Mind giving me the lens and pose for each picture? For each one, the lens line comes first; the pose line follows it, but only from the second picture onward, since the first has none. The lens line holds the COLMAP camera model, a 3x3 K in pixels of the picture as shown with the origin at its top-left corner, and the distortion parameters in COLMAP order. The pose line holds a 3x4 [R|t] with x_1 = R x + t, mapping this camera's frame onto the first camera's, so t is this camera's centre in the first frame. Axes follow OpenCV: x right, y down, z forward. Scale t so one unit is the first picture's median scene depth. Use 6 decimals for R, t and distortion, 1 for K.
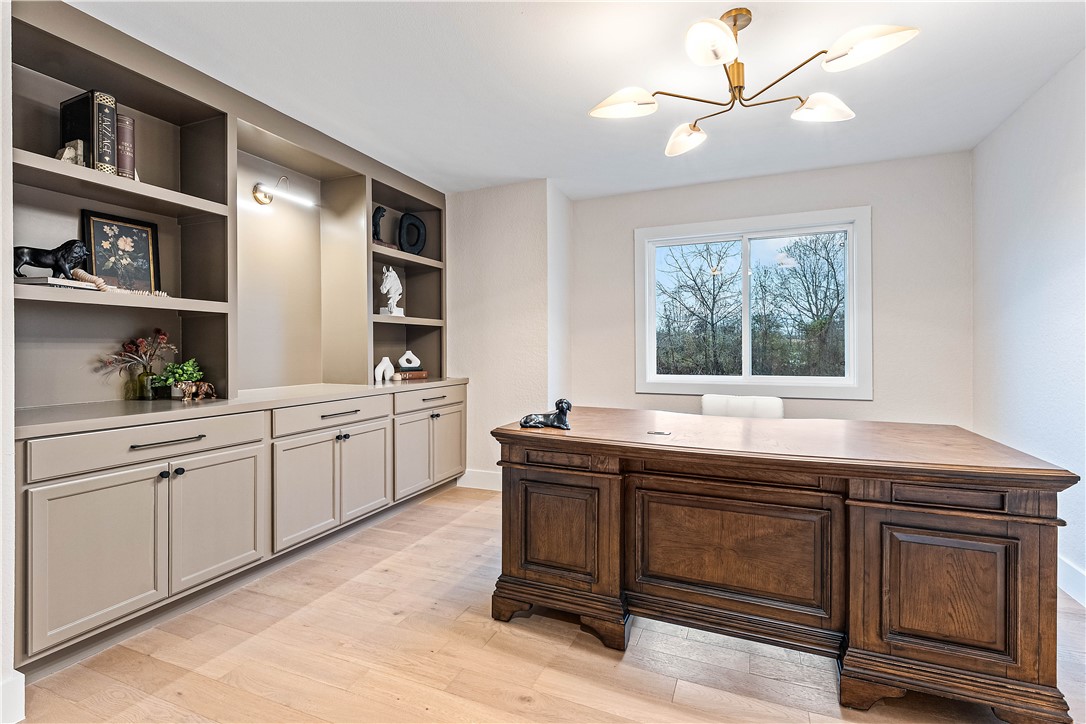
lens RADIAL K [[507.7, 0, 539.7], [0, 507.7, 355.2], [0, 0, 1]] dist [-0.006319, -0.000820]
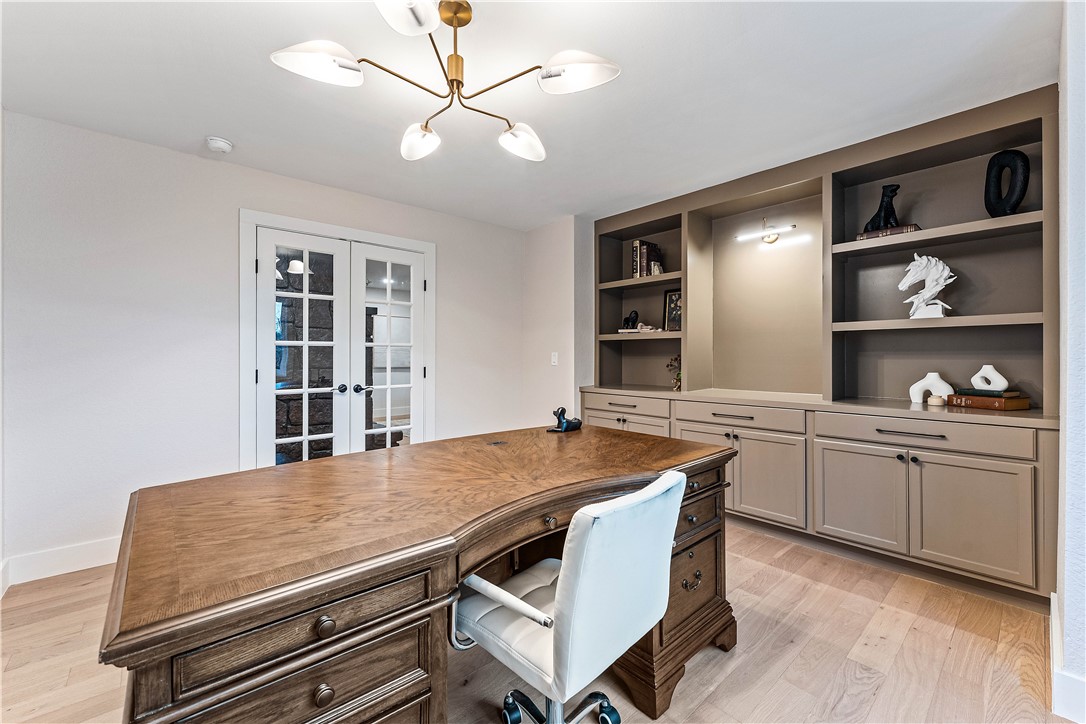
lens RADIAL K [[442.6, 0, 543.5], [0, 442.6, 355.0], [0, 0, 1]] dist [-0.003969, 0.000145]
pose [[-0.432876, 0.003622, -0.901446, 0.529381], [-0.008327, 0.999933, 0.008016, -0.022267], [0.901415, 0.010976, -0.432817, 0.764721]]
